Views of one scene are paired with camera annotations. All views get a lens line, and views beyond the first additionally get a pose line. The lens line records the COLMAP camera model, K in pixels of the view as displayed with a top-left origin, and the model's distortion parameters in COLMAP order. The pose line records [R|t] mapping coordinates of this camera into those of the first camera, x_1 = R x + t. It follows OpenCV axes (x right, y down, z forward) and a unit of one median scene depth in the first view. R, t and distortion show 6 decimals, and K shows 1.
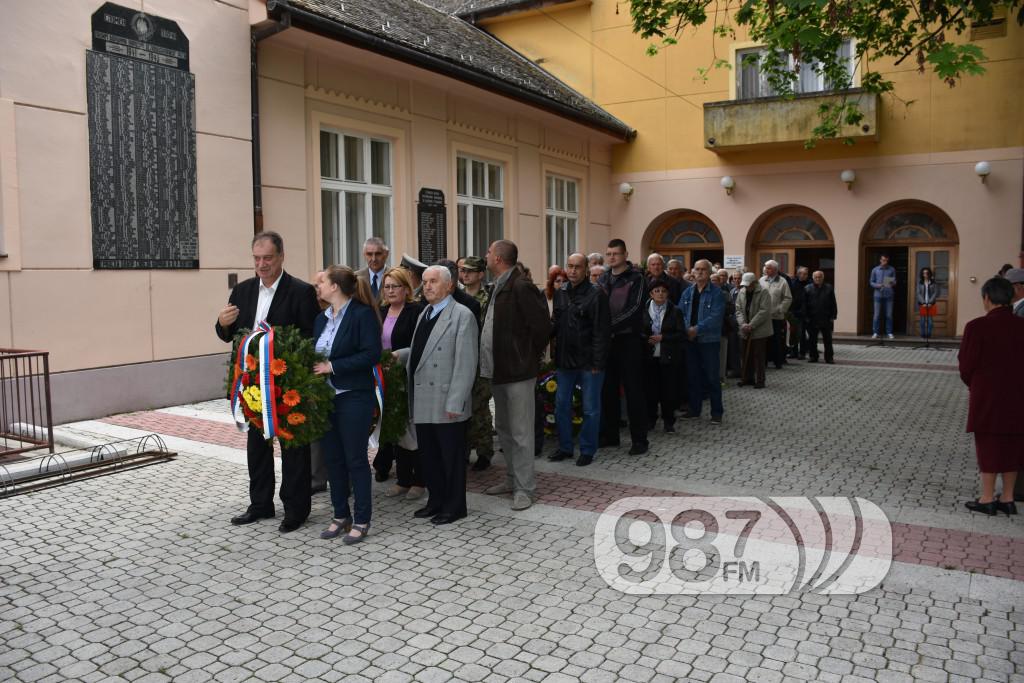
lens RADIAL K [[821.9, 0, 467.9], [0, 821.9, 367.1], [0, 0, 1]] dist [-0.214083, 0.159864]
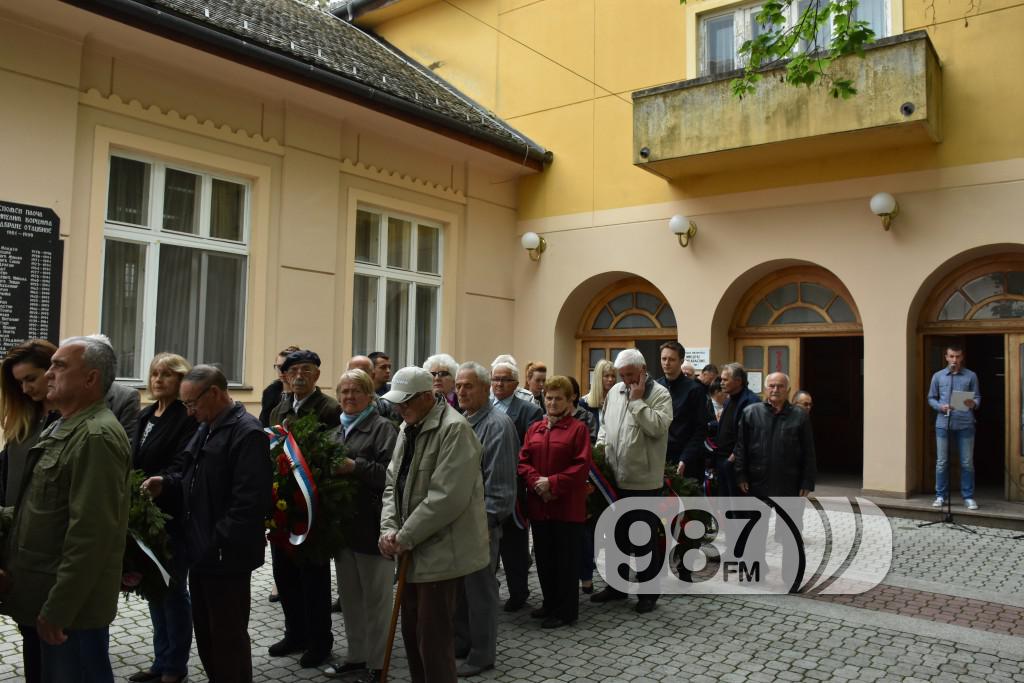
lens RADIAL K [[805.3, 0, 506.6], [0, 805.3, 344.6], [0, 0, 1]] dist [-0.152057, 0.111545]
pose [[0.994673, 0.032301, -0.097886, 0.274636], [-0.046352, 0.988365, -0.144866, -0.054527], [0.092068, 0.148632, 0.984597, 0.442416]]
